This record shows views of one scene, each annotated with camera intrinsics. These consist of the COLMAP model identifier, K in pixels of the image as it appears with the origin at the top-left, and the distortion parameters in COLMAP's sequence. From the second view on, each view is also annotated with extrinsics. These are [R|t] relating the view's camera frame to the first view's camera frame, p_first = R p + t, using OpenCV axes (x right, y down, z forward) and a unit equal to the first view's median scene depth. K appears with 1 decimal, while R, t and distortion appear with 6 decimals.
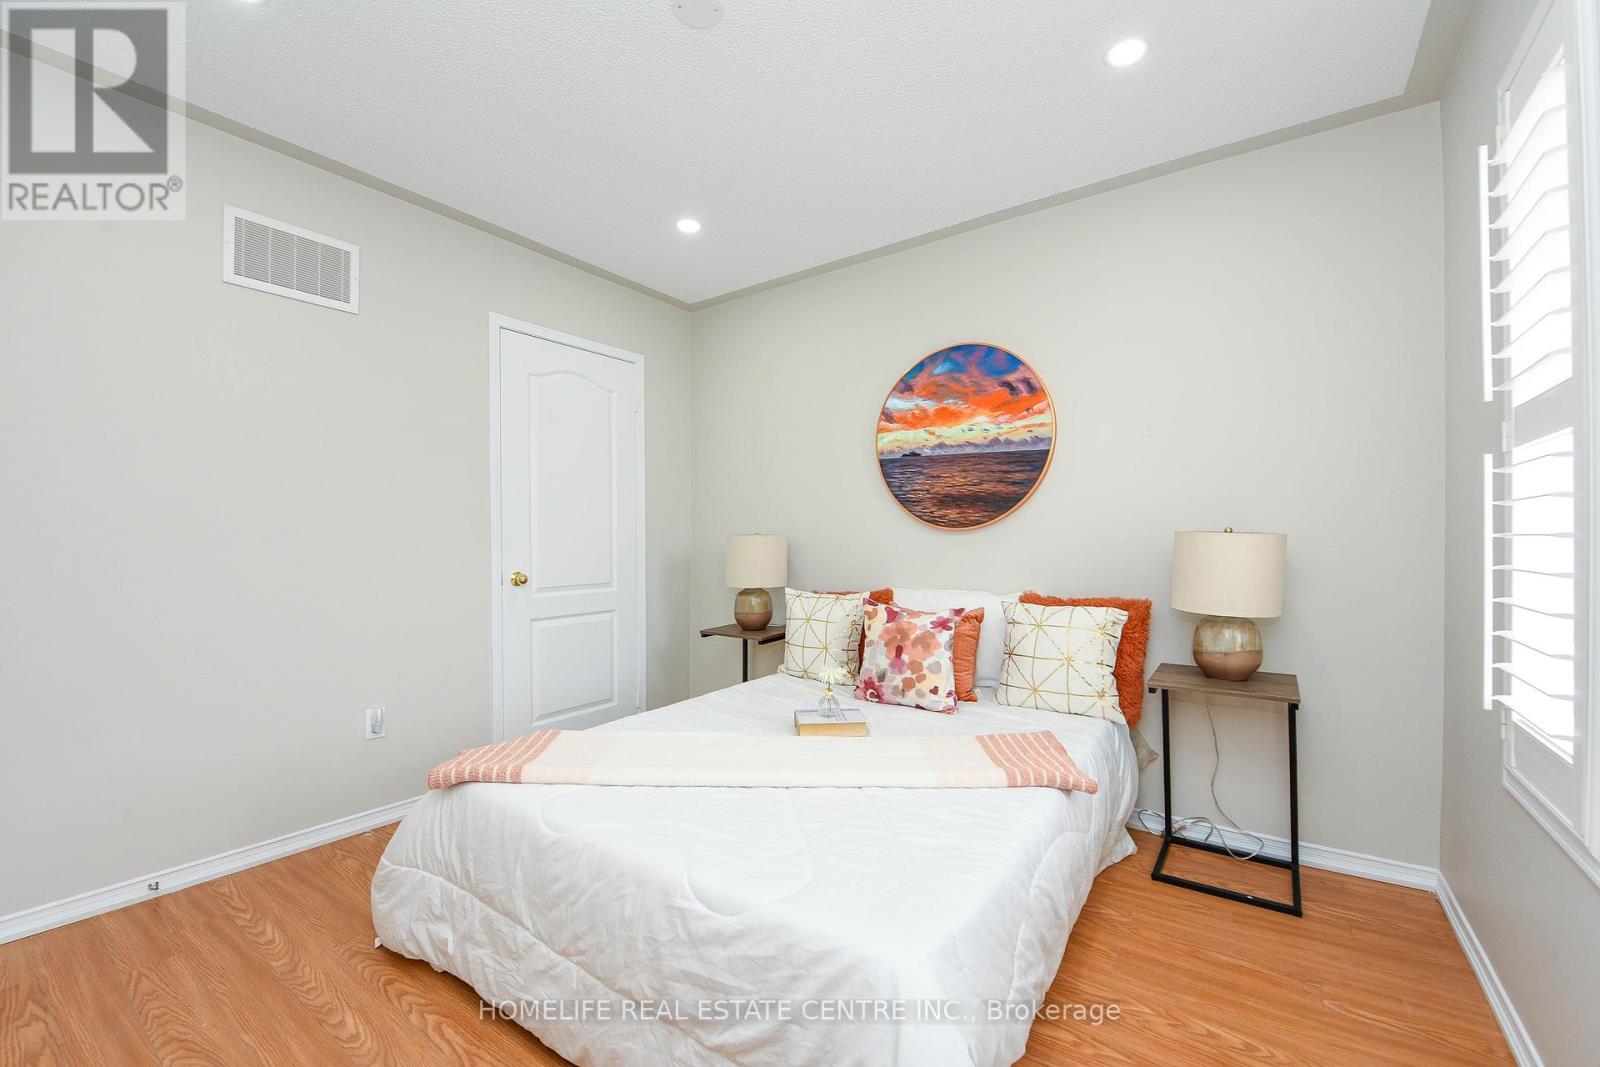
lens RADIAL K [[650.8, 0, 793.0], [0, 650.8, 540.8], [0, 0, 1]] dist [-0.022573, -0.000397]
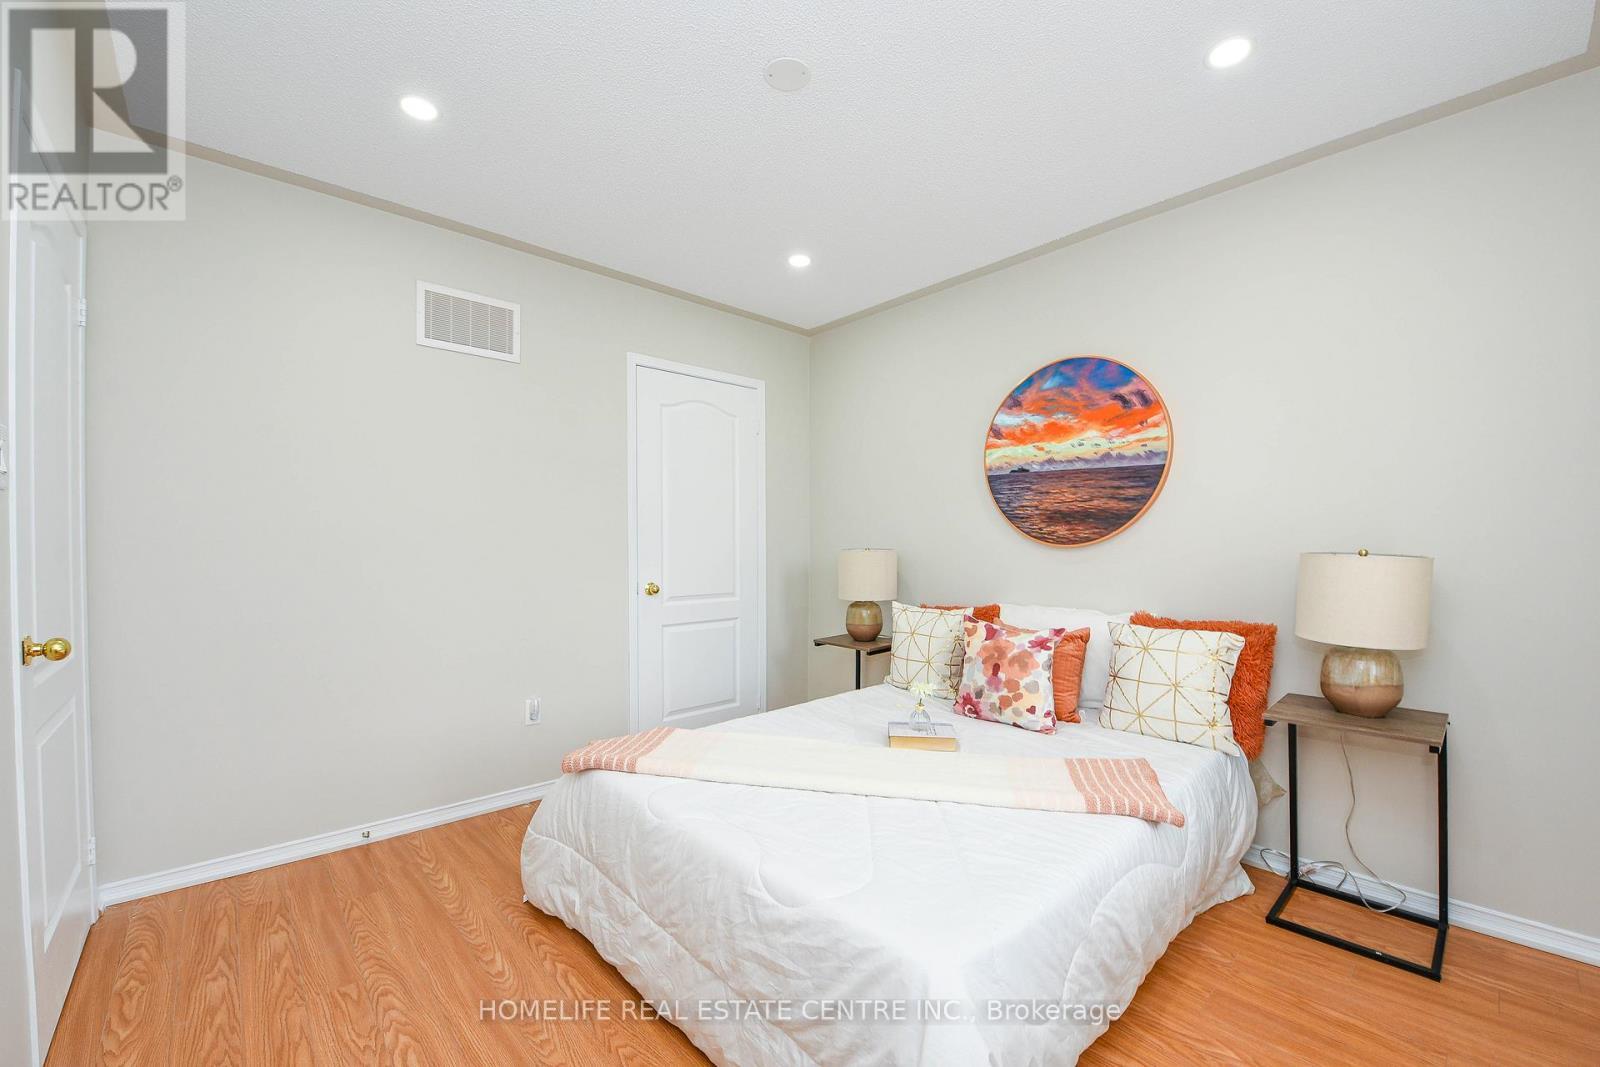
lens RADIAL K [[640.0, 0, 798.8], [0, 640.0, 548.9], [0, 0, 1]] dist [-0.025432, 0.000314]
pose [[0.978799, 0.003719, -0.204787, 0.056481], [-0.002768, 0.999984, 0.004932, -0.018229], [0.204802, -0.004261, 0.978794, -0.028379]]
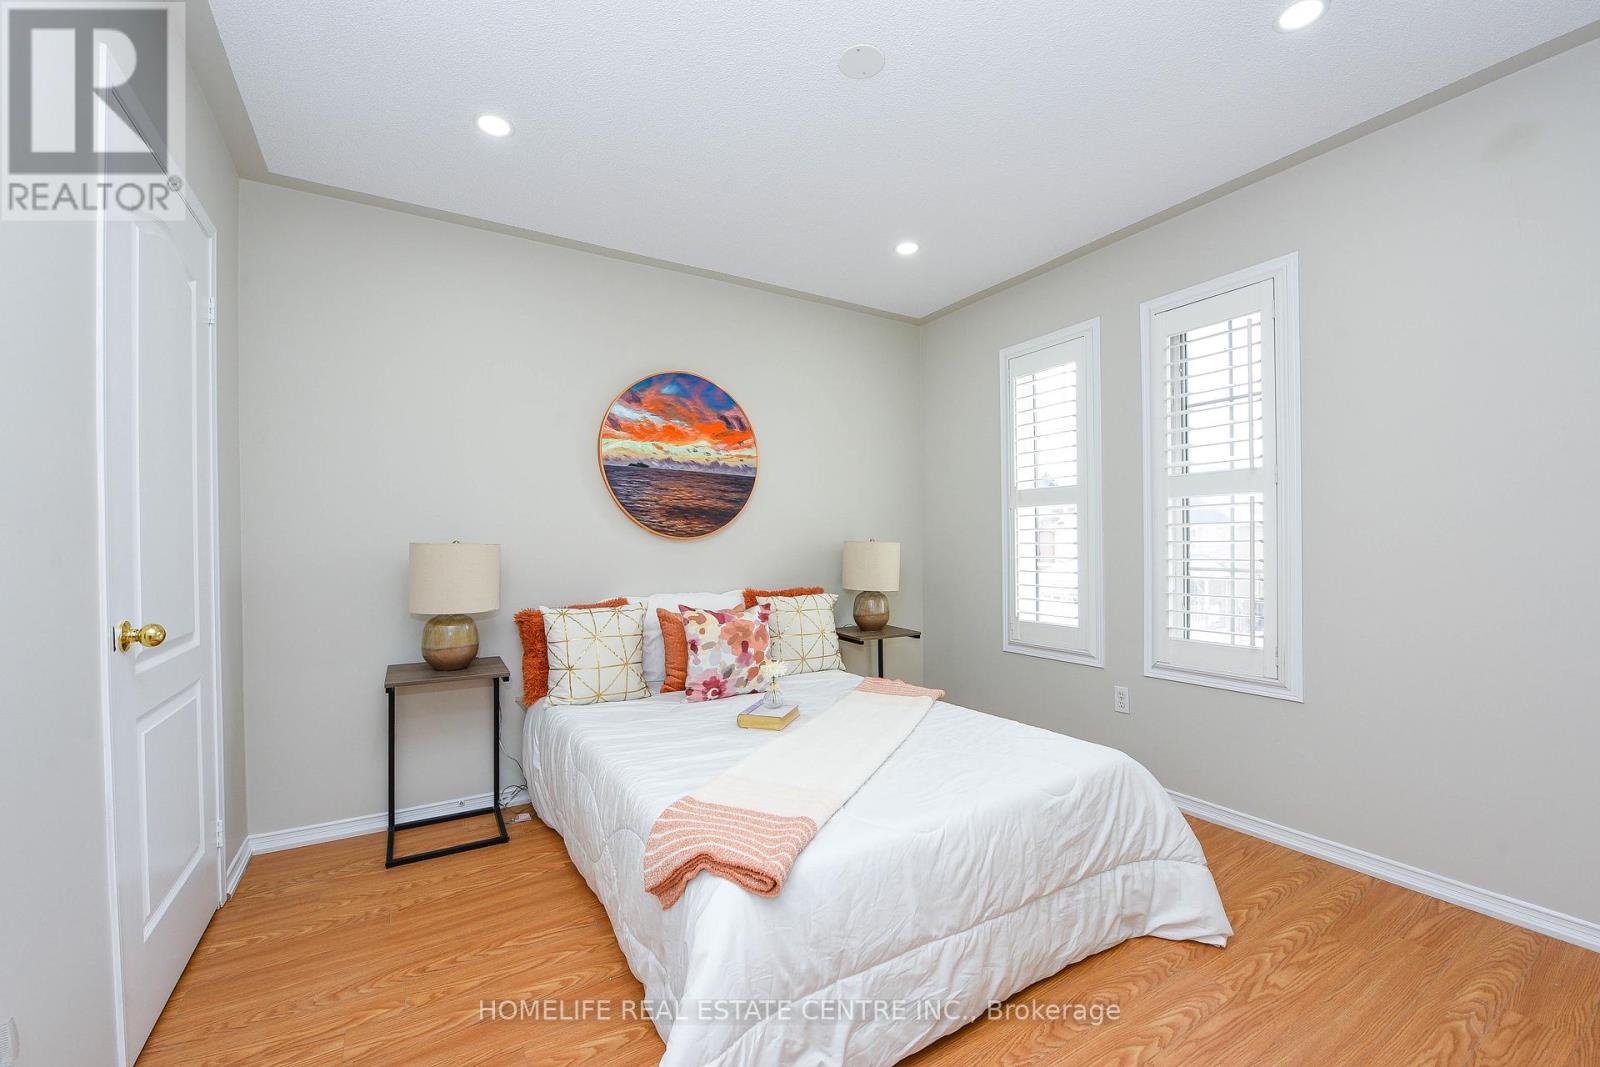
lens RADIAL K [[640.0, 0, 798.8], [0, 640.0, 548.9], [0, 0, 1]] dist [-0.025432, 0.000314]
pose [[0.390534, -0.007336, 0.920559, -0.715595], [0.004471, 0.999972, 0.006072, -0.005677], [-0.920578, 0.001745, 0.390556, 0.412359]]
